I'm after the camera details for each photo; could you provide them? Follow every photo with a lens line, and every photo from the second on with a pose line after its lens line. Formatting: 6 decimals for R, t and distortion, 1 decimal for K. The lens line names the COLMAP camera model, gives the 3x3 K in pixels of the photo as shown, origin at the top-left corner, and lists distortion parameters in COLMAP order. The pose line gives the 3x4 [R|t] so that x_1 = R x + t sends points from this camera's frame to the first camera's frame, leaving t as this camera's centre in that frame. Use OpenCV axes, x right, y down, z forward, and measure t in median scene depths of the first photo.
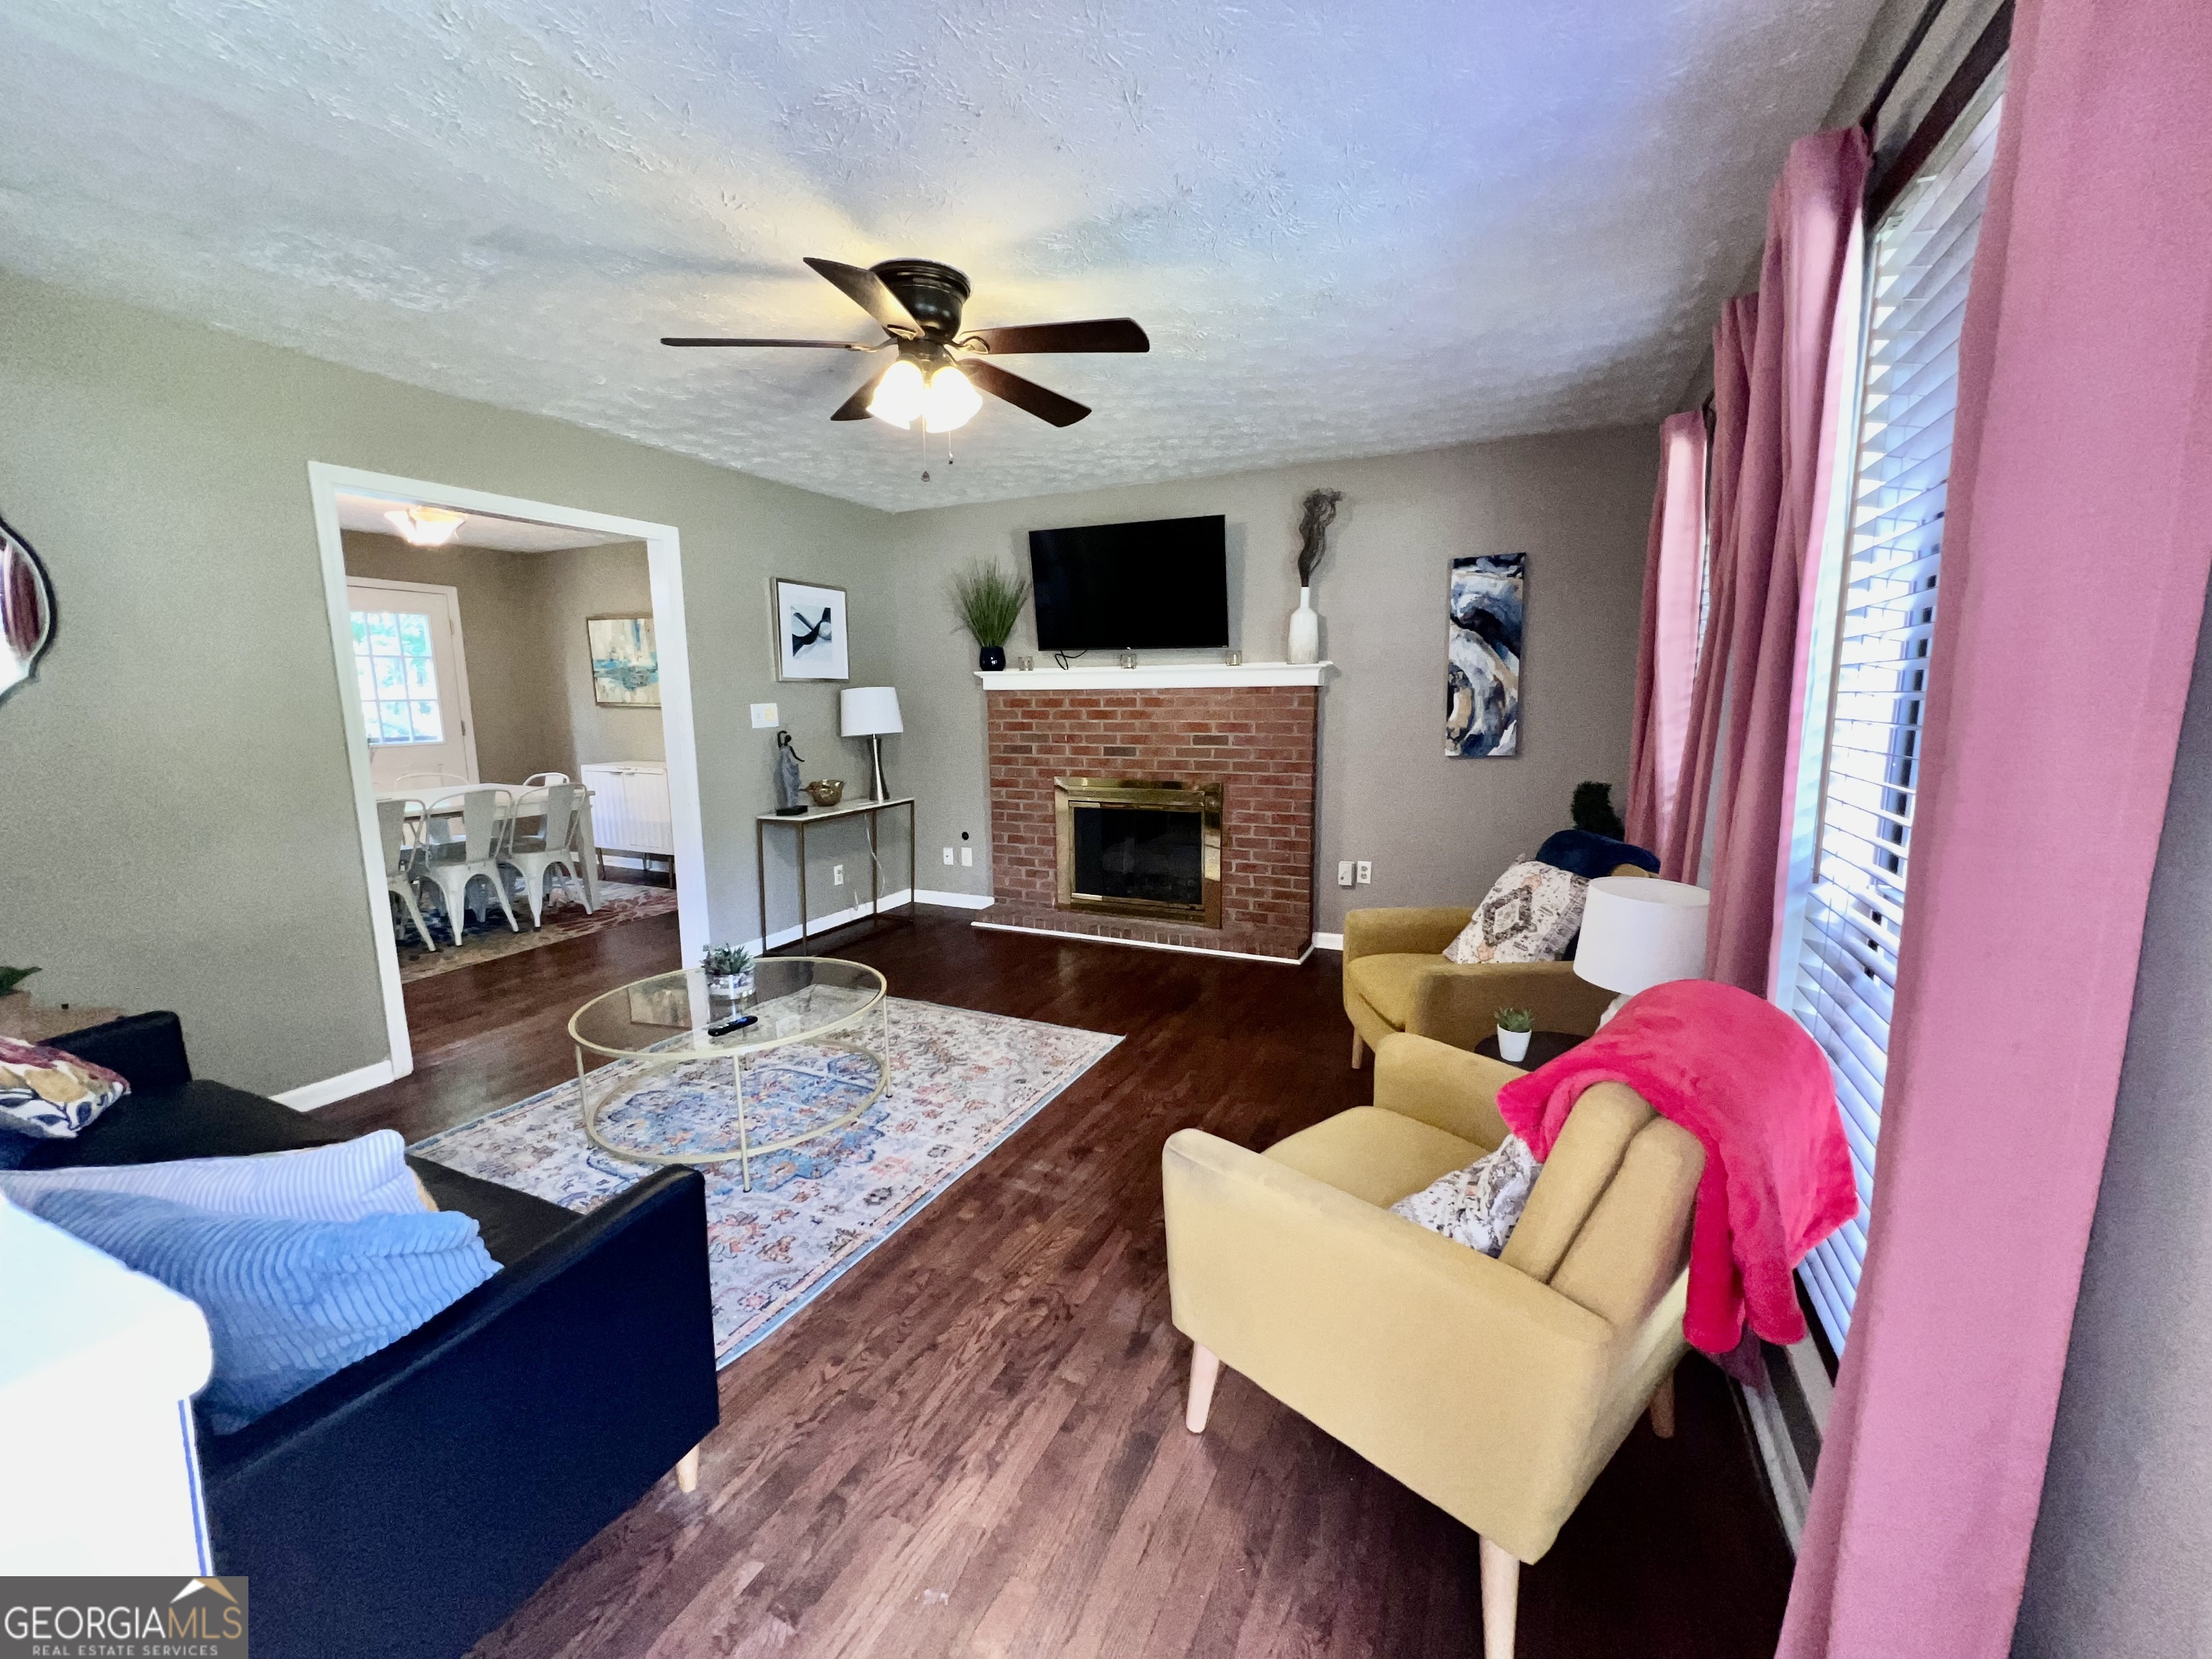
lens RADIAL K [[894.0, 0, 1110.4], [0, 894.0, 827.4], [0, 0, 1]] dist [0.000303, -0.001052]
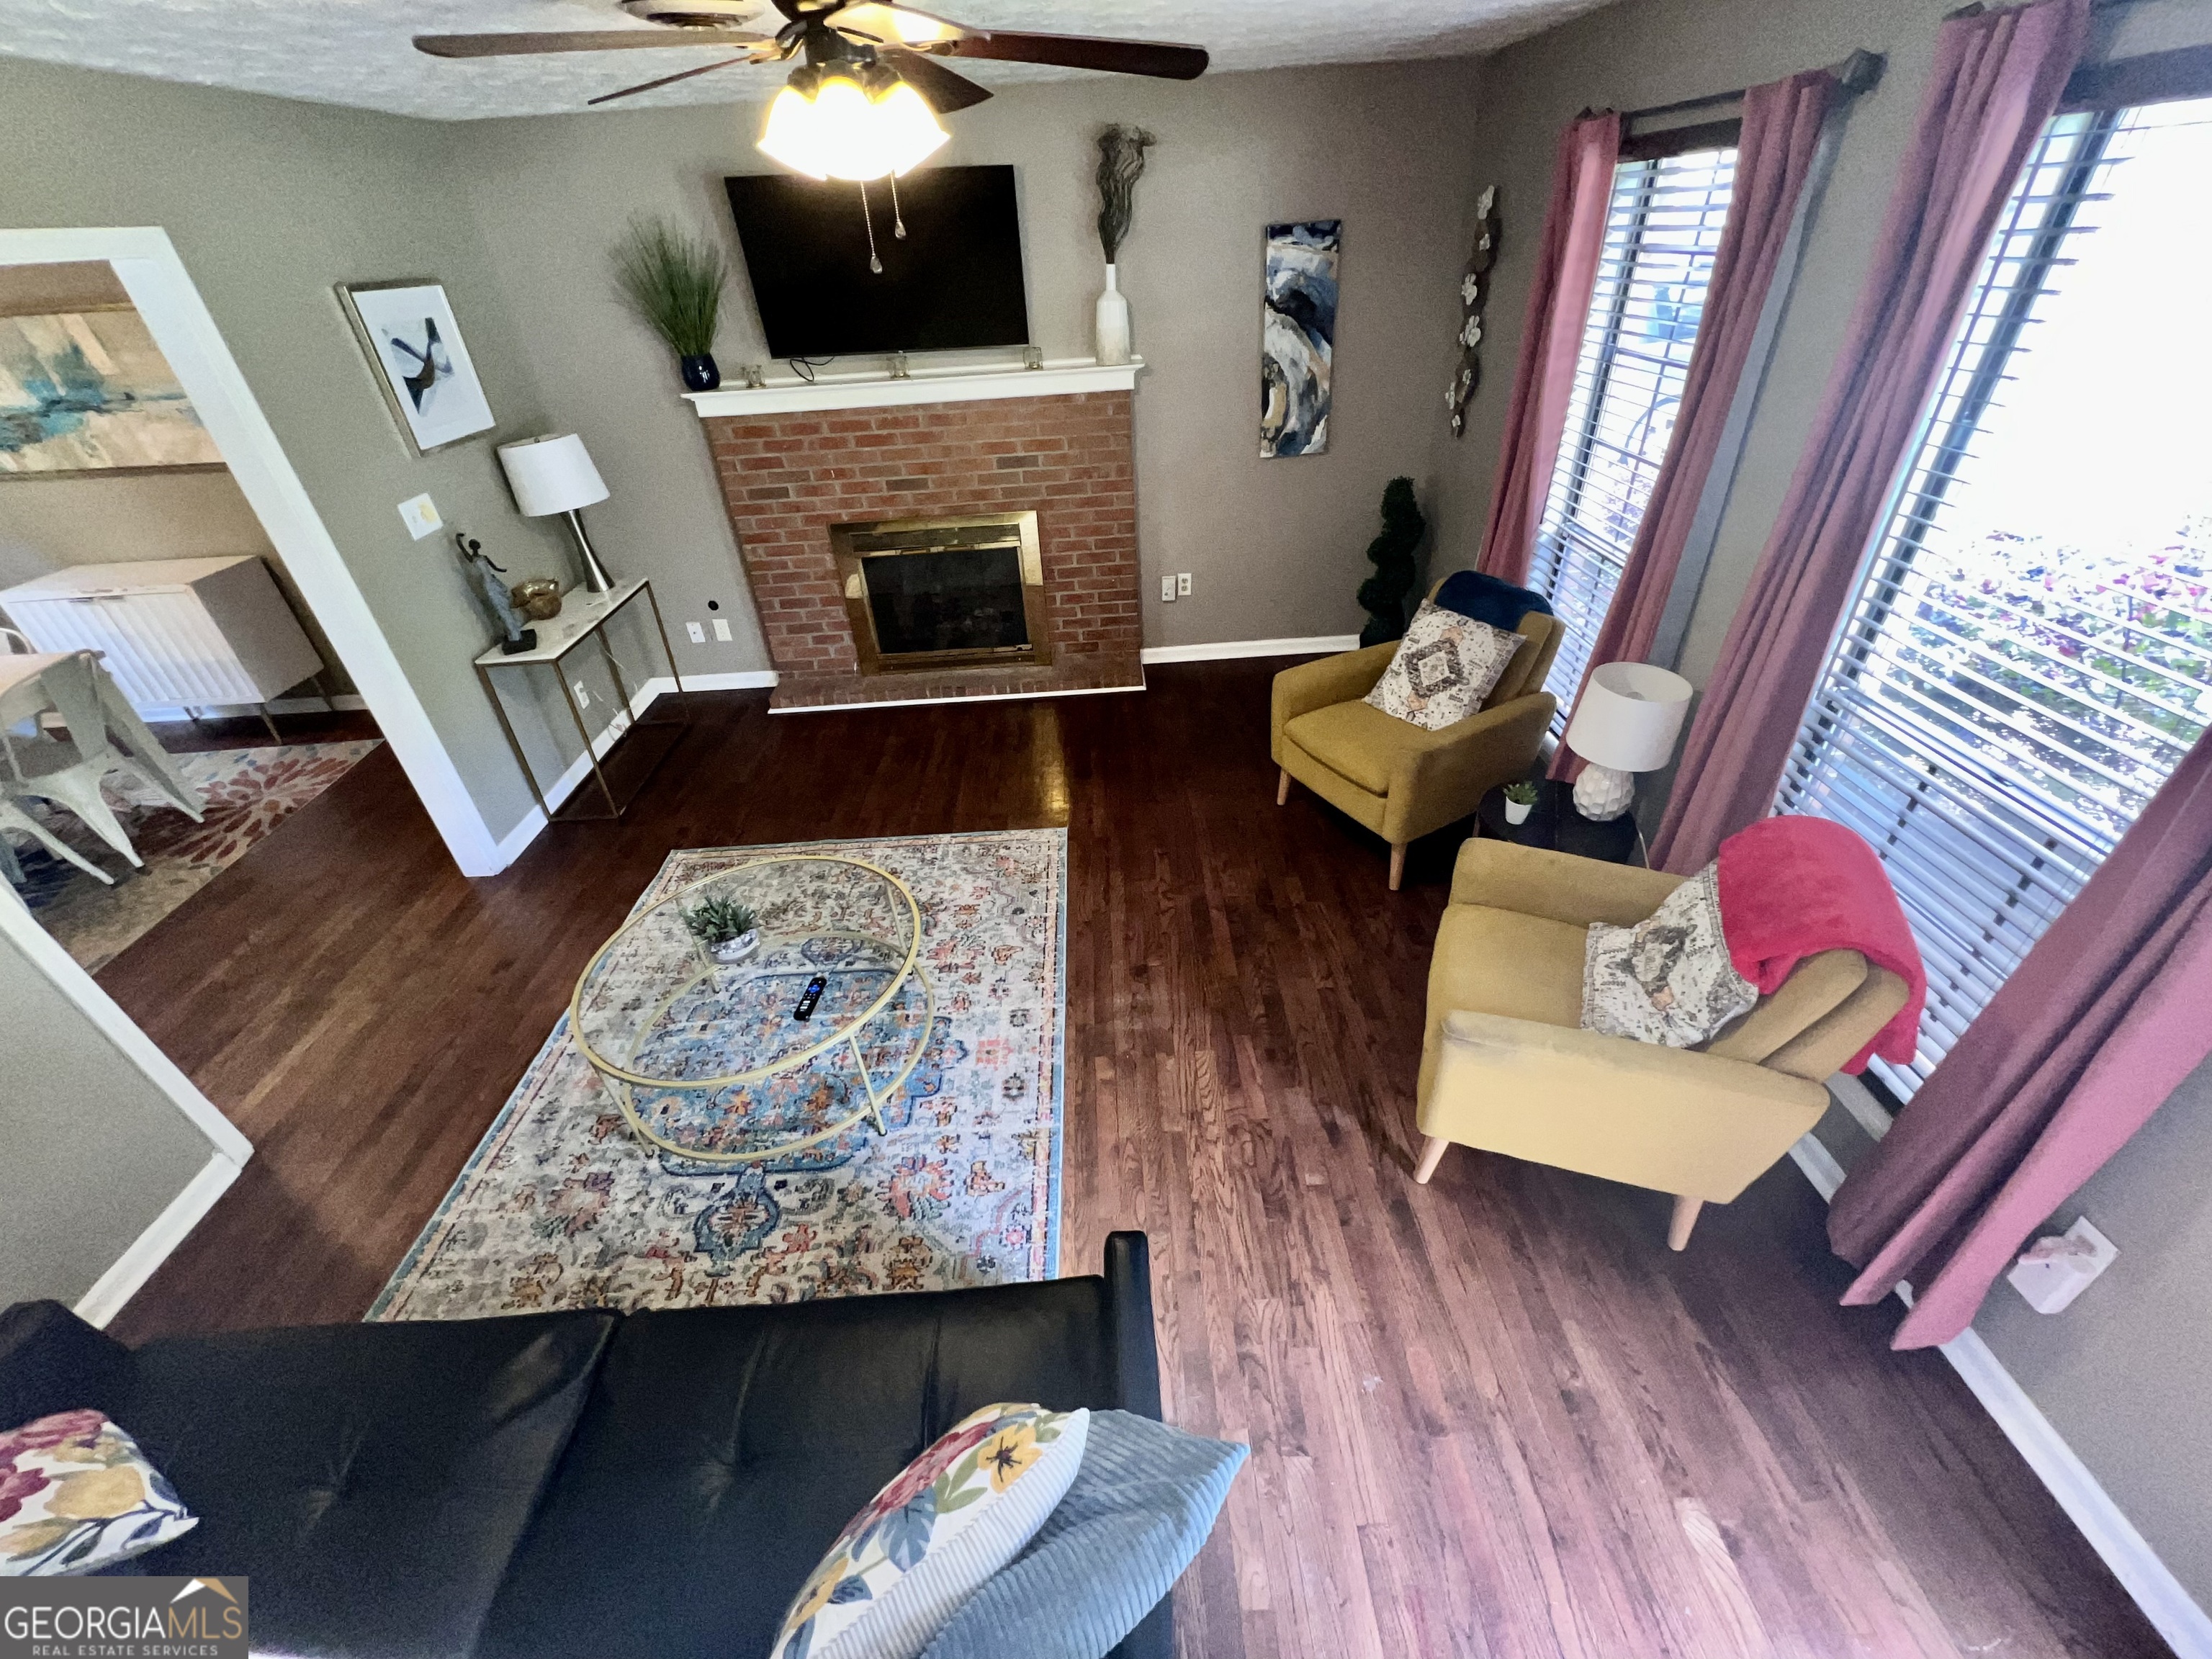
lens RADIAL K [[894.0, 0, 1113.7], [0, 894.0, 832.8], [0, 0, 1]] dist [0.000303, -0.001052]
pose [[0.887547, -0.289026, 0.358783, -0.250553], [0.109048, 0.888407, 0.445917, -0.172407], [-0.447627, -0.356648, 0.820020, 0.110593]]
